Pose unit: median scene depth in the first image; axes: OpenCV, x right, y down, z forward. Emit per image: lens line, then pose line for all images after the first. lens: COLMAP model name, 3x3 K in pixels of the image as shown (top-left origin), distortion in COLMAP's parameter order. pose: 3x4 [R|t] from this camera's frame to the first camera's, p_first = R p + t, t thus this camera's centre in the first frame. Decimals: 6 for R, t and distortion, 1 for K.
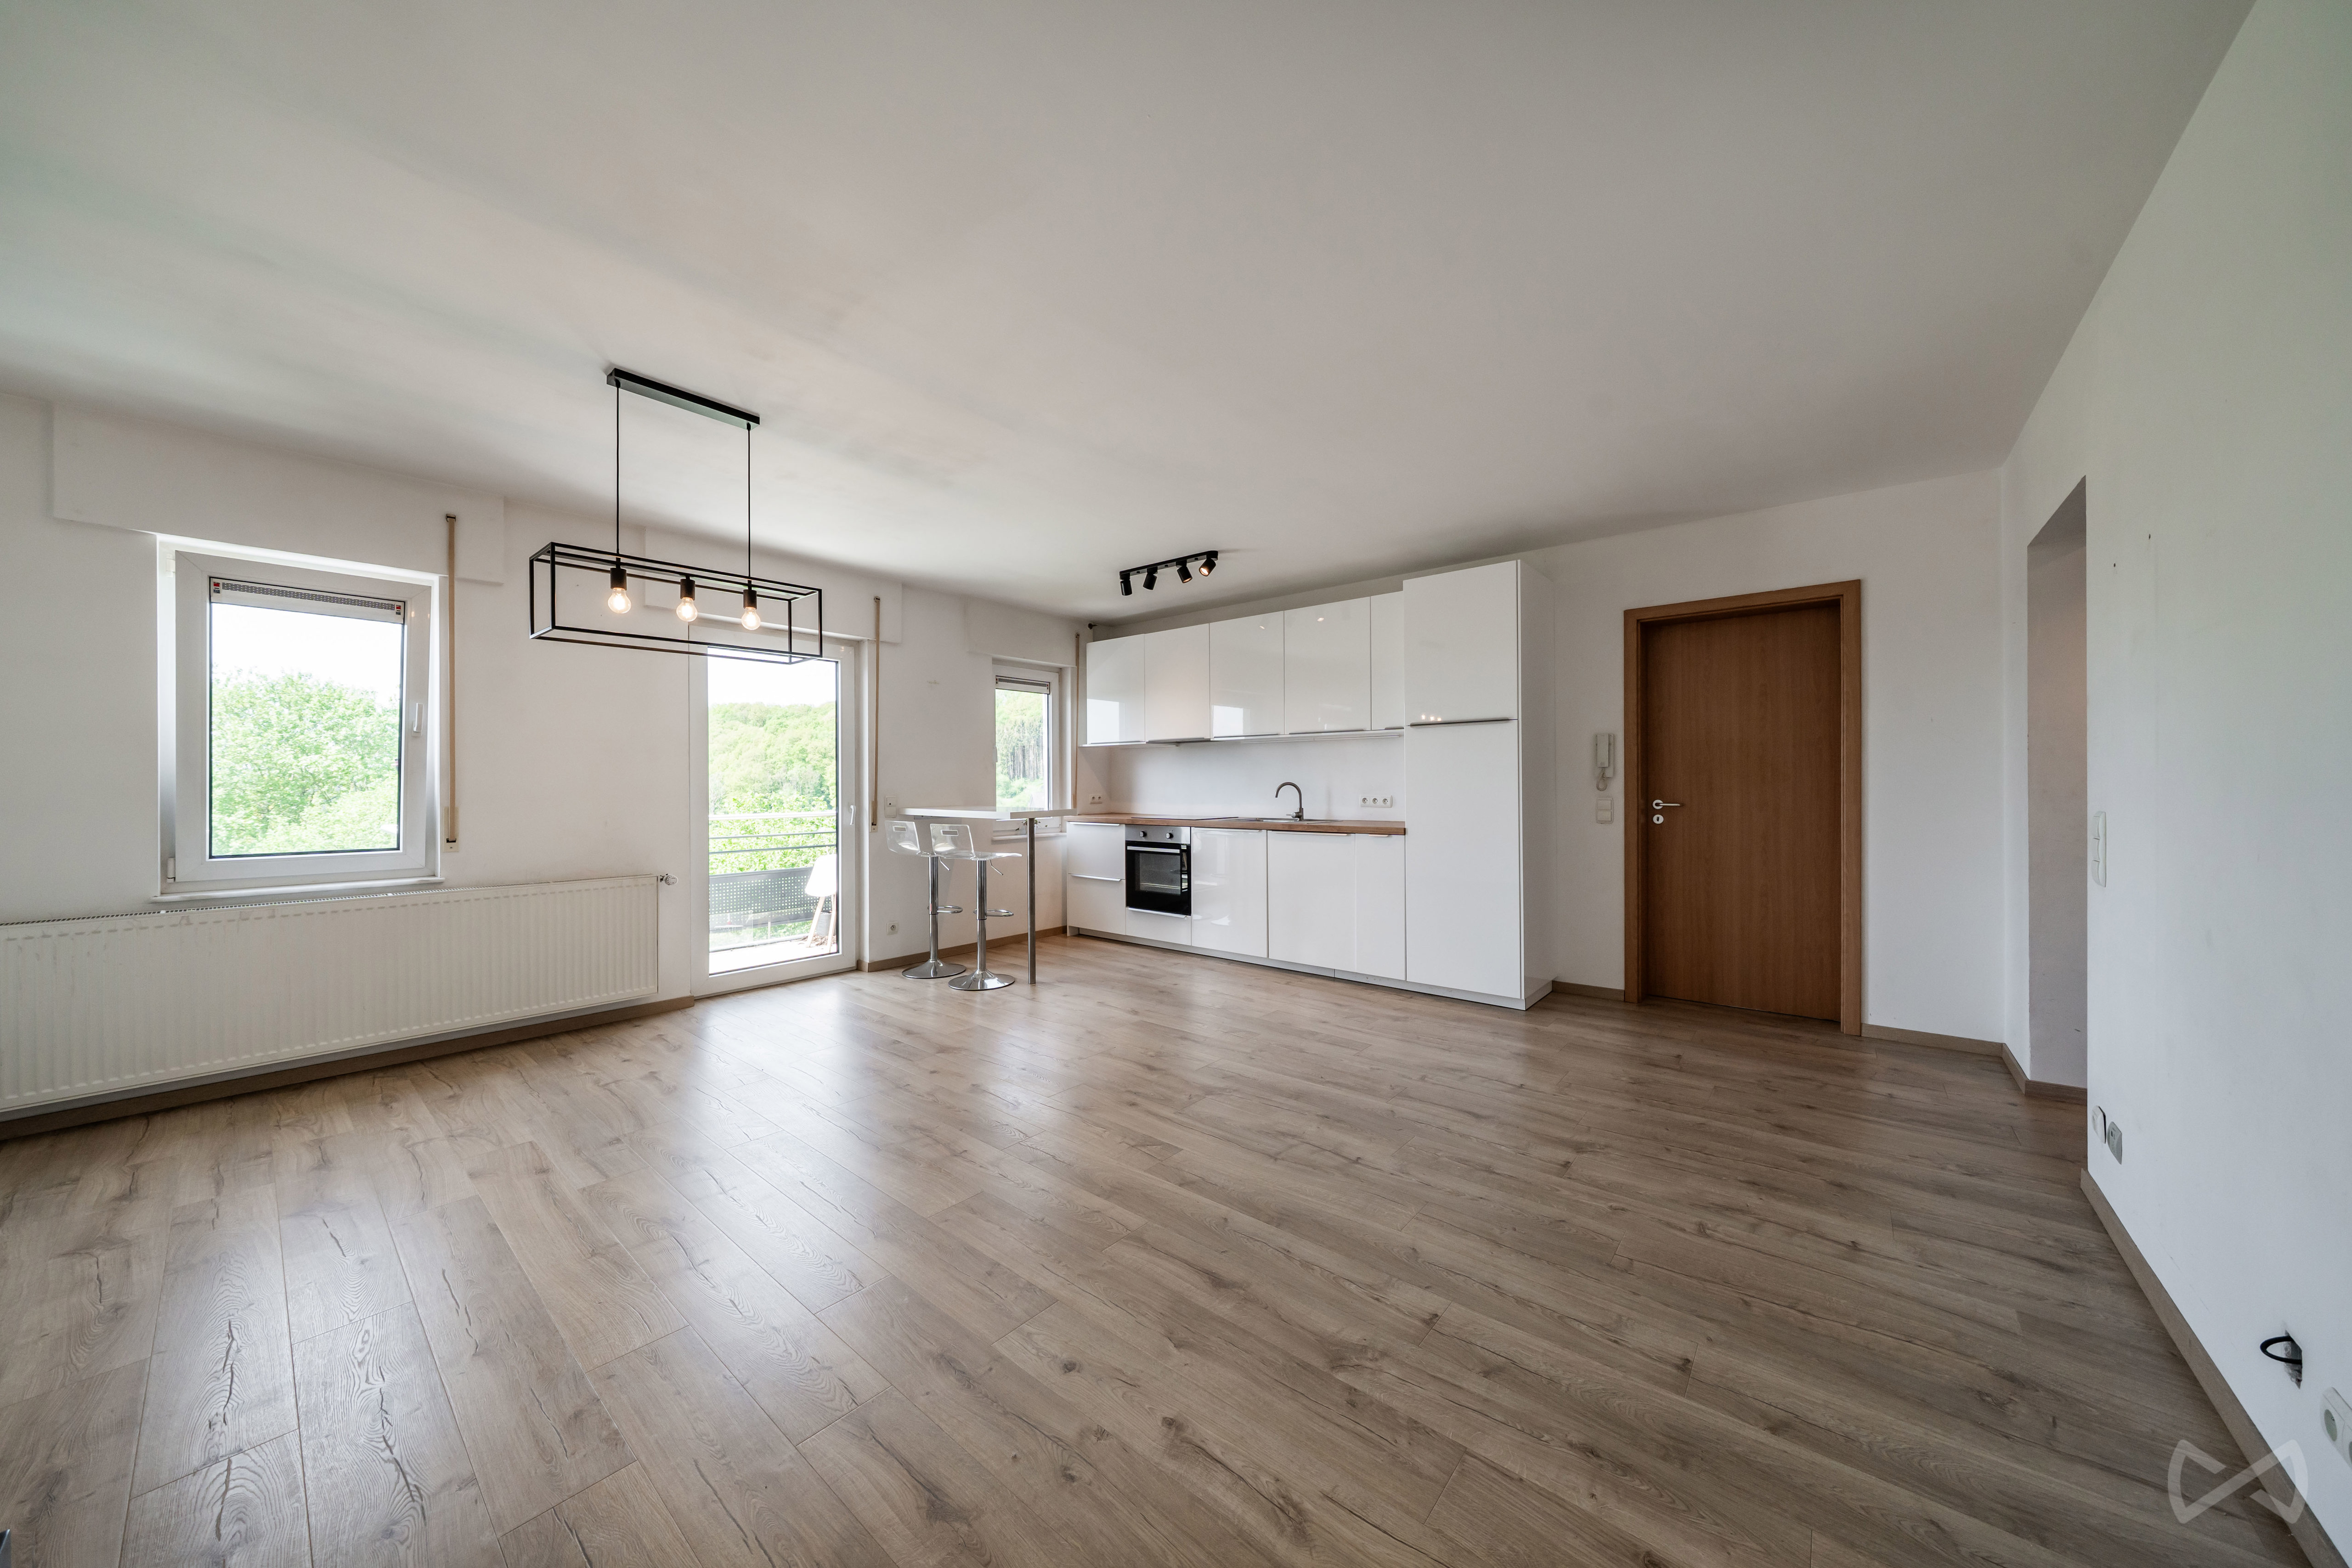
lens RADIAL K [[794.0, 0, 1168.6], [0, 794.0, 783.7], [0, 0, 1]] dist [-0.008298, 0.000133]
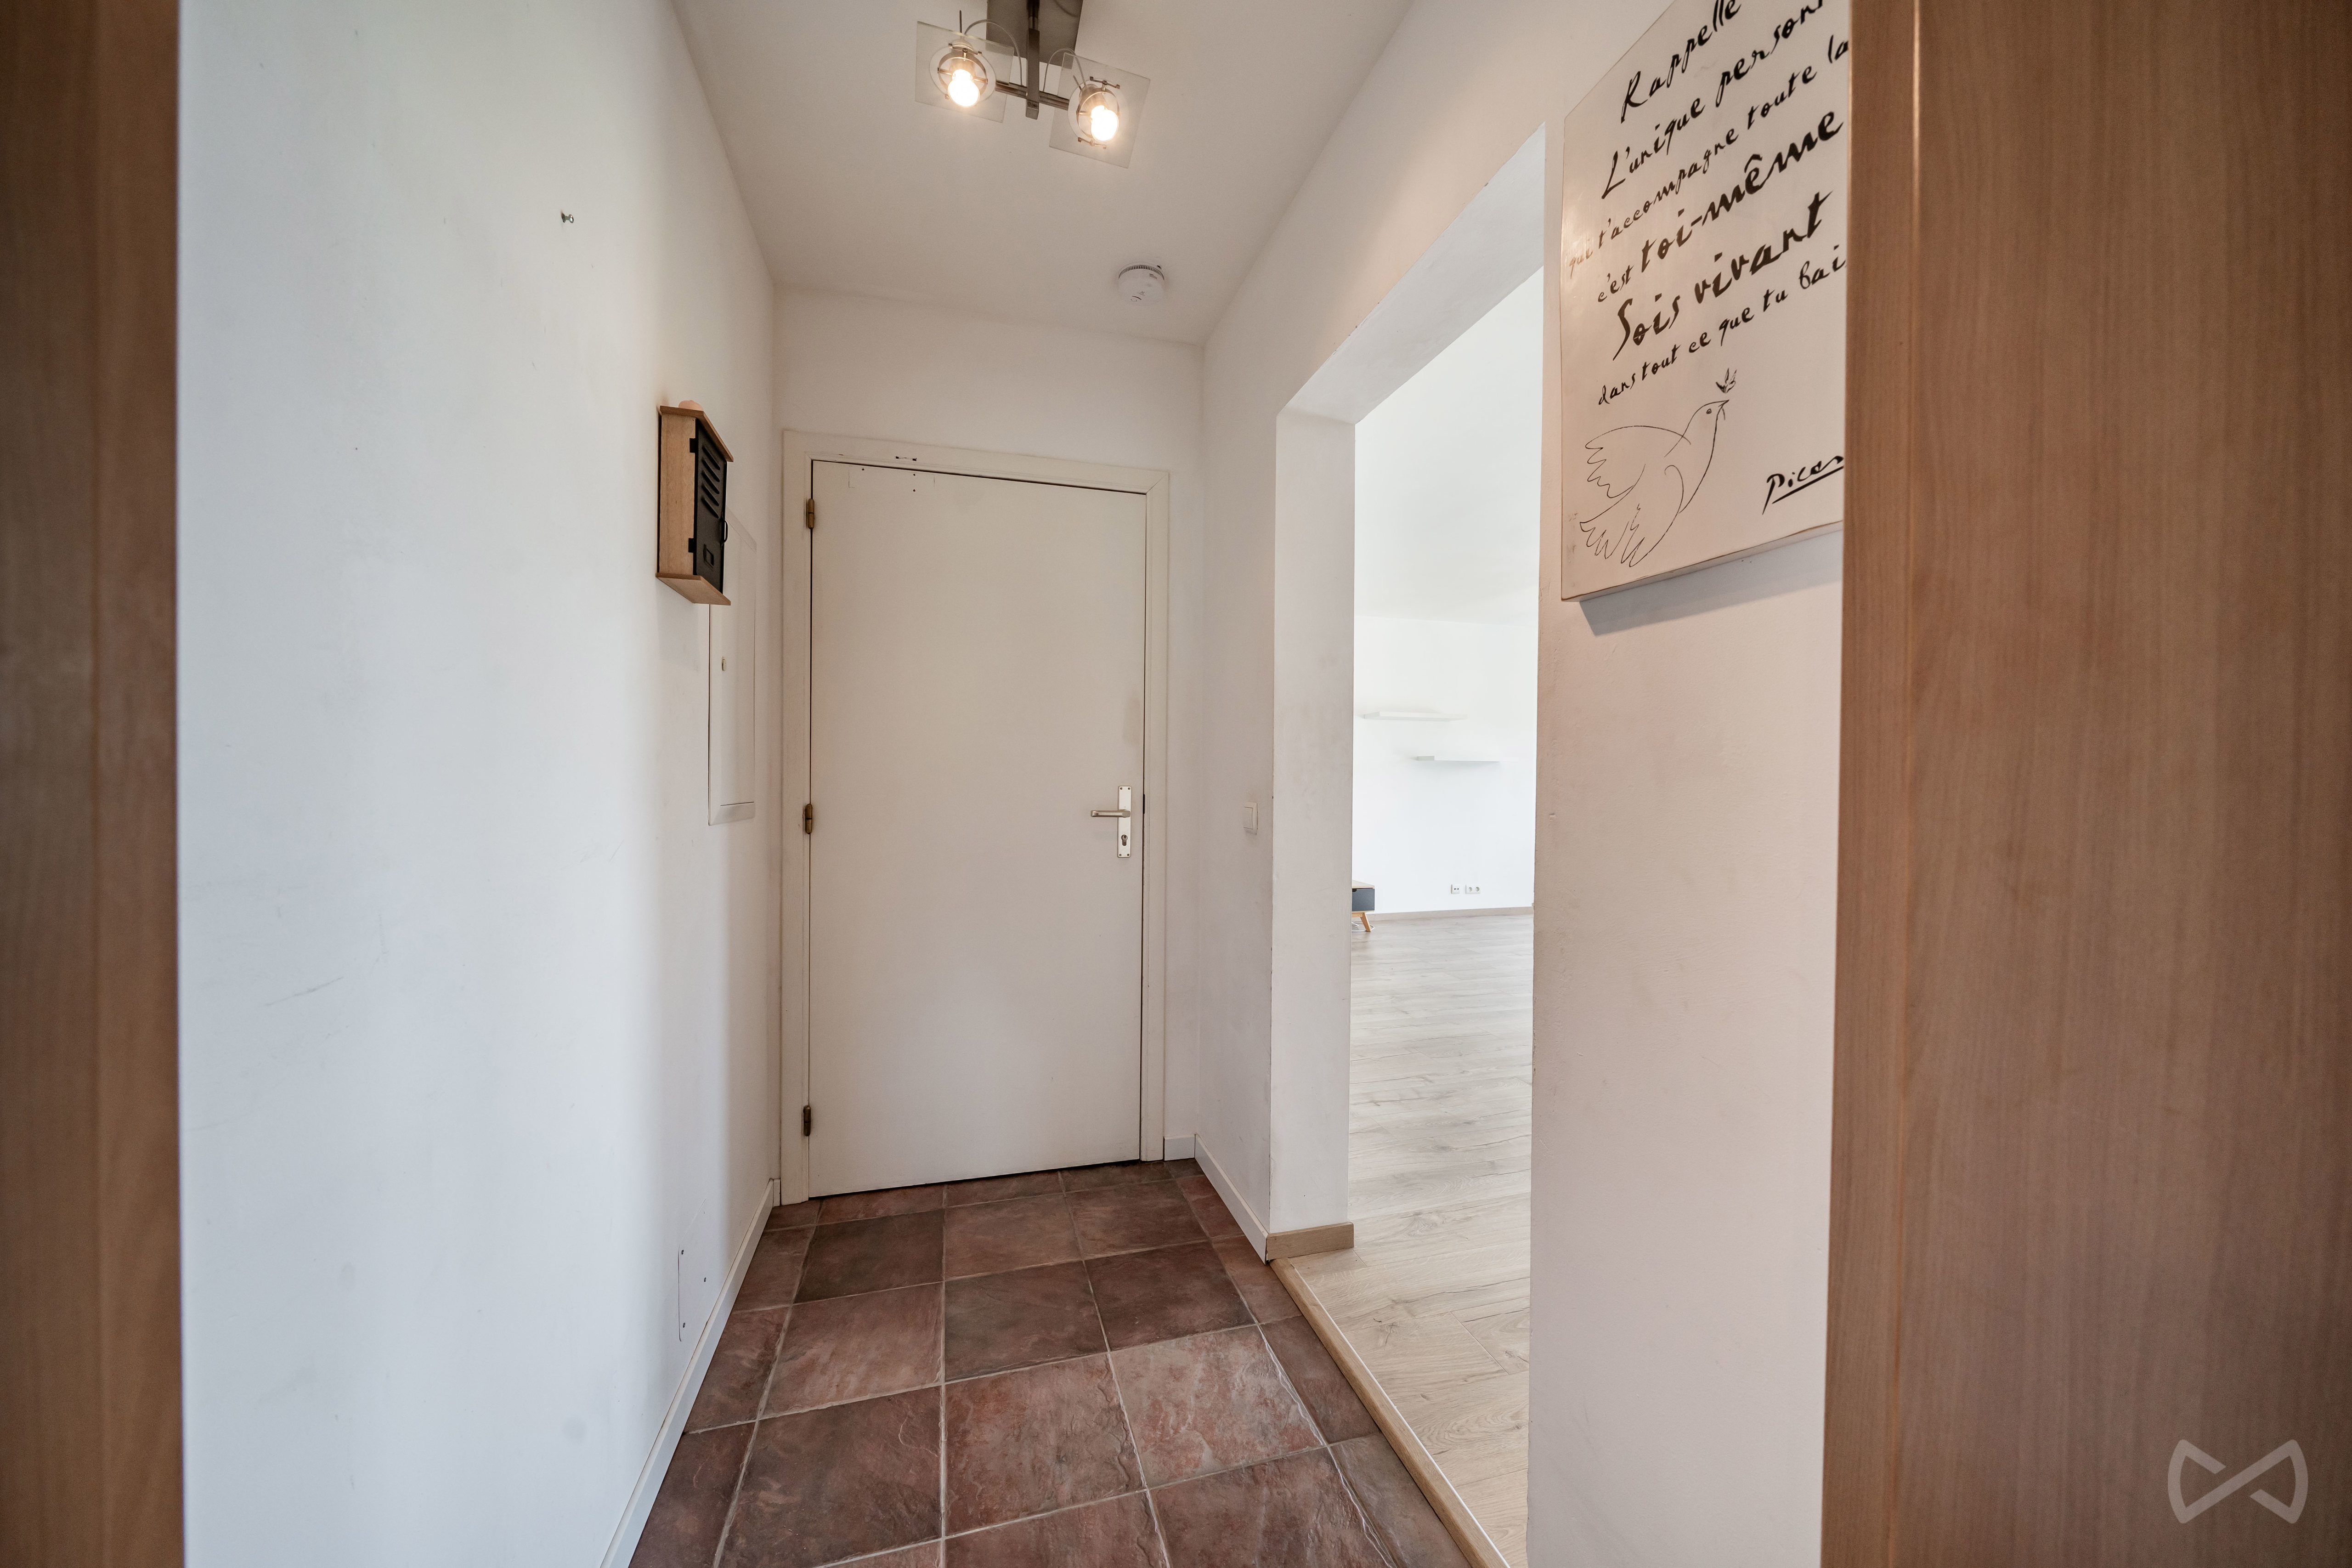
lens RADIAL K [[794.0, 0, 1168.6], [0, 794.0, 783.7], [0, 0, 1]] dist [-0.008298, 0.000133]
pose [[-0.565059, 0.007891, -0.825013, 0.969991], [-0.004579, 0.999909, 0.012700, -0.003877], [0.825038, 0.010954, -0.564971, 0.640386]]
